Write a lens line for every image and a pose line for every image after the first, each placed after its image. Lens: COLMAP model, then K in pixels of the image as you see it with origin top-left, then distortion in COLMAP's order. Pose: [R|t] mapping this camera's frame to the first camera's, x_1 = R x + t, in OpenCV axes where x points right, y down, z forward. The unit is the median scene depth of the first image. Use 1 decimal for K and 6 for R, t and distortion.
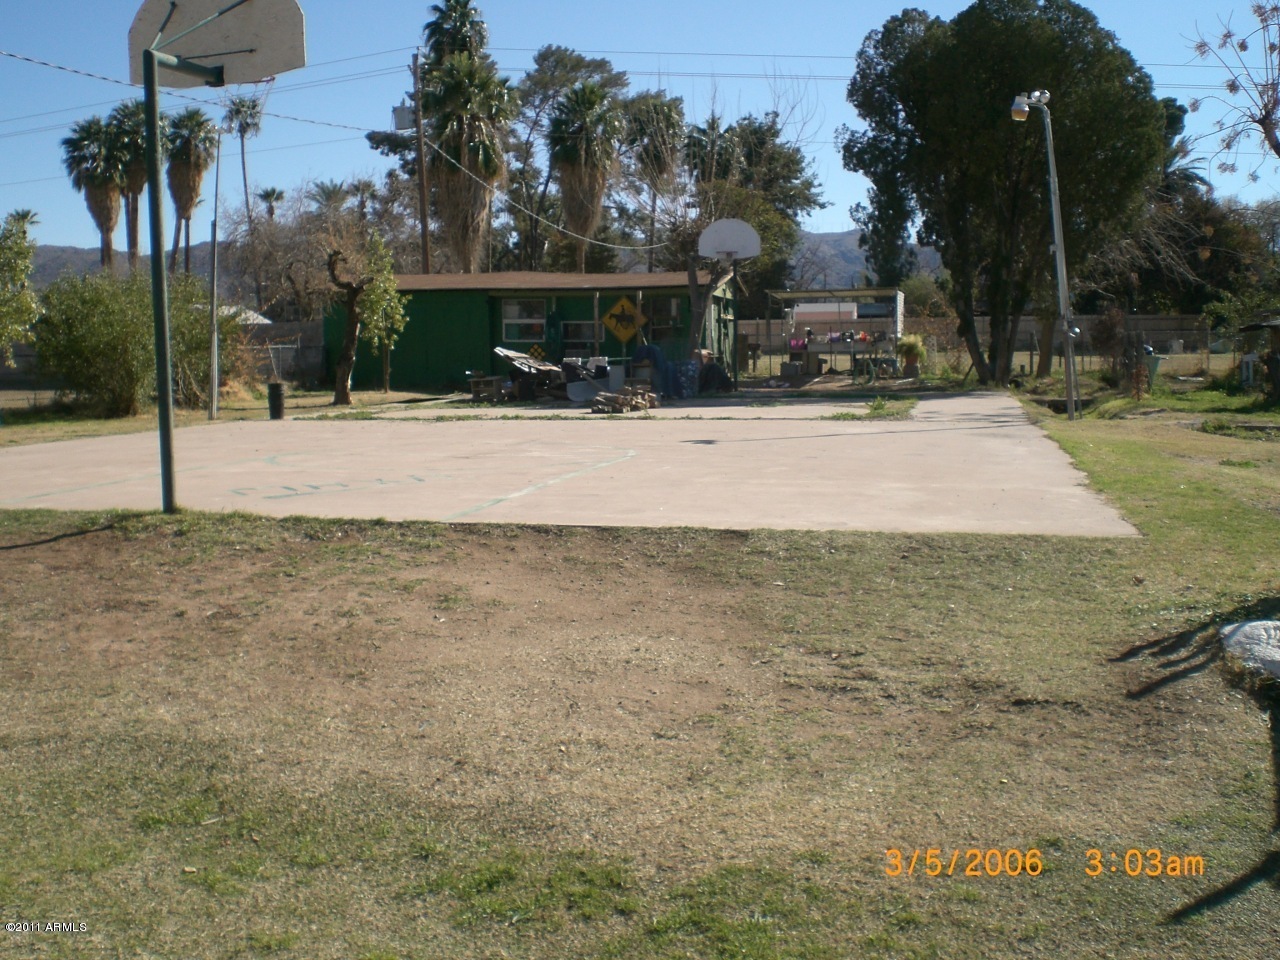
lens RADIAL K [[1441.5, 0, 640.0], [0, 1441.5, 480.0], [0, 0, 1]] dist [-0.067693, -0.199749]
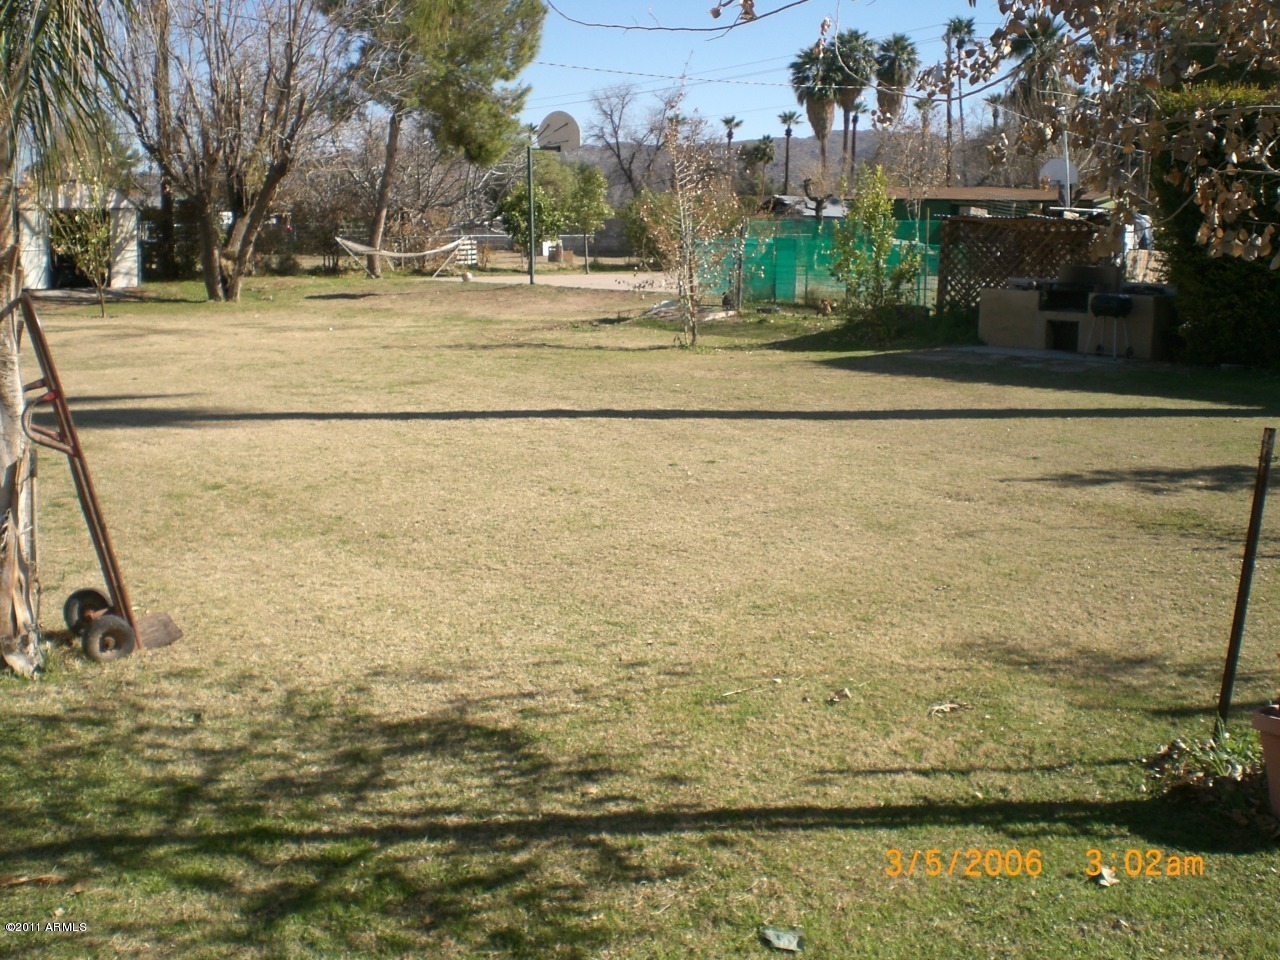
lens RADIAL K [[1441.5, 0, 640.0], [0, 1441.5, 480.0], [0, 0, 1]] dist [-0.067693, -0.199749]
pose [[0.852131, 0.107084, -0.512255, 0.167442], [-0.067283, 0.993135, 0.095686, 0.013977], [0.518985, -0.047071, 0.853486, -0.176719]]
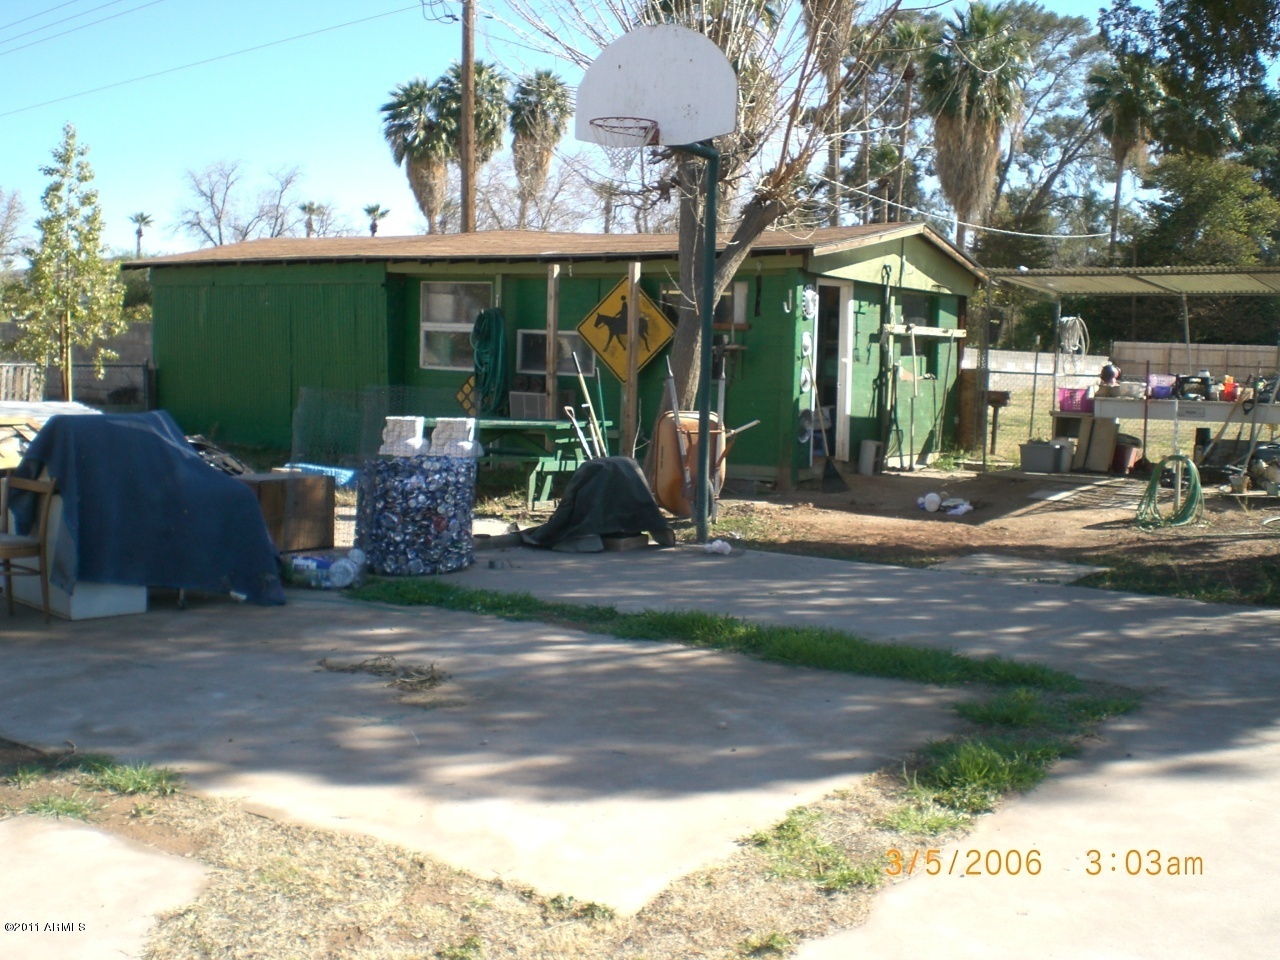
lens RADIAL K [[1441.5, 0, 640.0], [0, 1441.5, 480.0], [0, 0, 1]] dist [-0.067693, -0.199749]
pose [[0.931628, 0.064387, -0.357664, 0.062443], [-0.067294, 0.997724, 0.004325, -0.027710], [0.357128, 0.020039, 0.933840, 0.242829]]
